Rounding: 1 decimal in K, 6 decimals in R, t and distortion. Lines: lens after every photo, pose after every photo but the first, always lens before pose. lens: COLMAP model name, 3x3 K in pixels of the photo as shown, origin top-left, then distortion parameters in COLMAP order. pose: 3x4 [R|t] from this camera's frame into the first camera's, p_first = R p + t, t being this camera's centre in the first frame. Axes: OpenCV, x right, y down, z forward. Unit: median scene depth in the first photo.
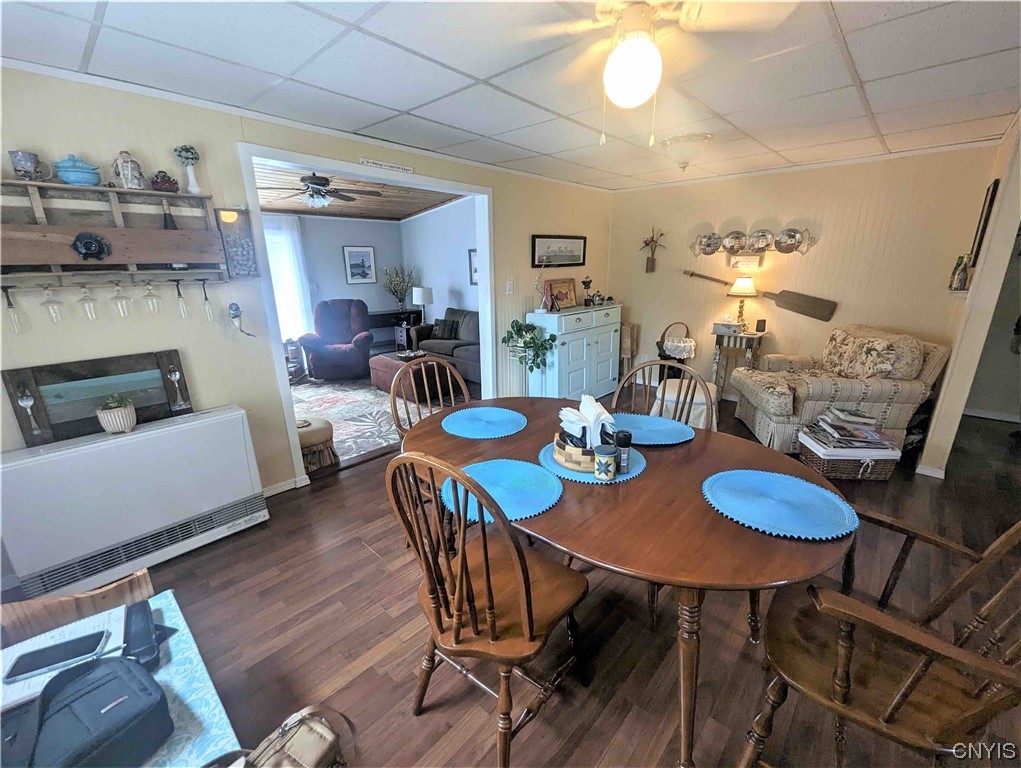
lens RADIAL K [[423.9, 0, 511.6], [0, 423.9, 390.2], [0, 0, 1]] dist [0.000742, 0.000014]
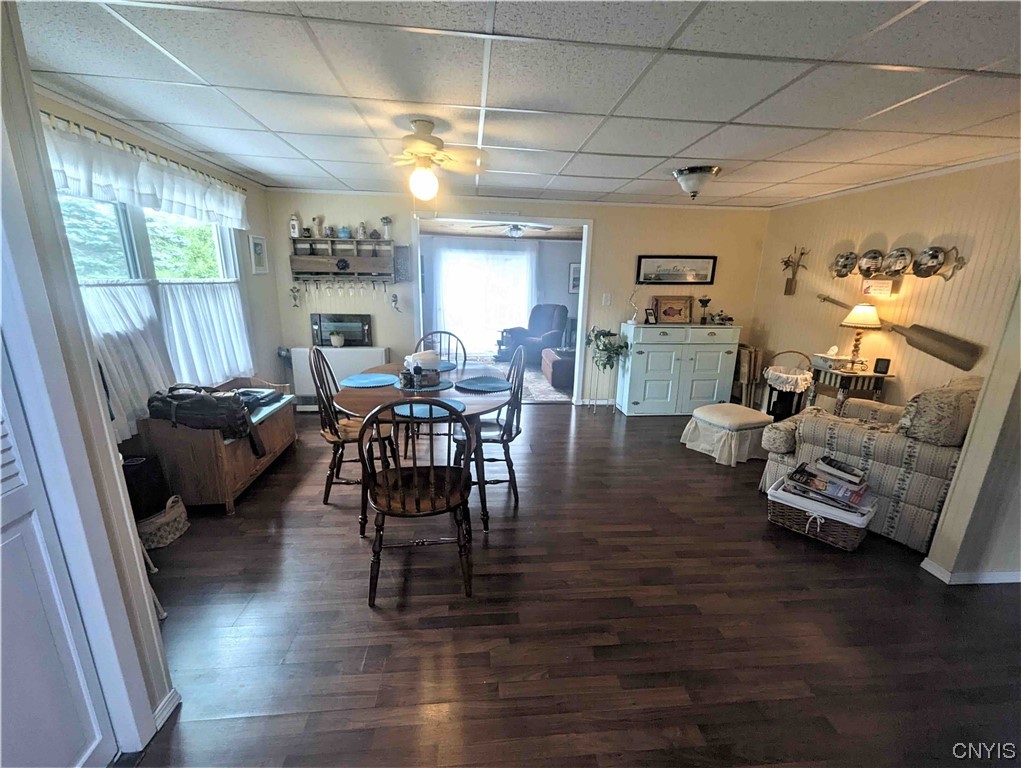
lens RADIAL K [[423.9, 0, 511.6], [0, 423.9, 390.2], [0, 0, 1]] dist [0.000742, 0.000014]
pose [[0.745027, 0.197601, -0.637094, 0.595739], [-0.218077, 0.974784, 0.047317, 0.007348], [0.630379, 0.103683, 0.769333, -0.055728]]
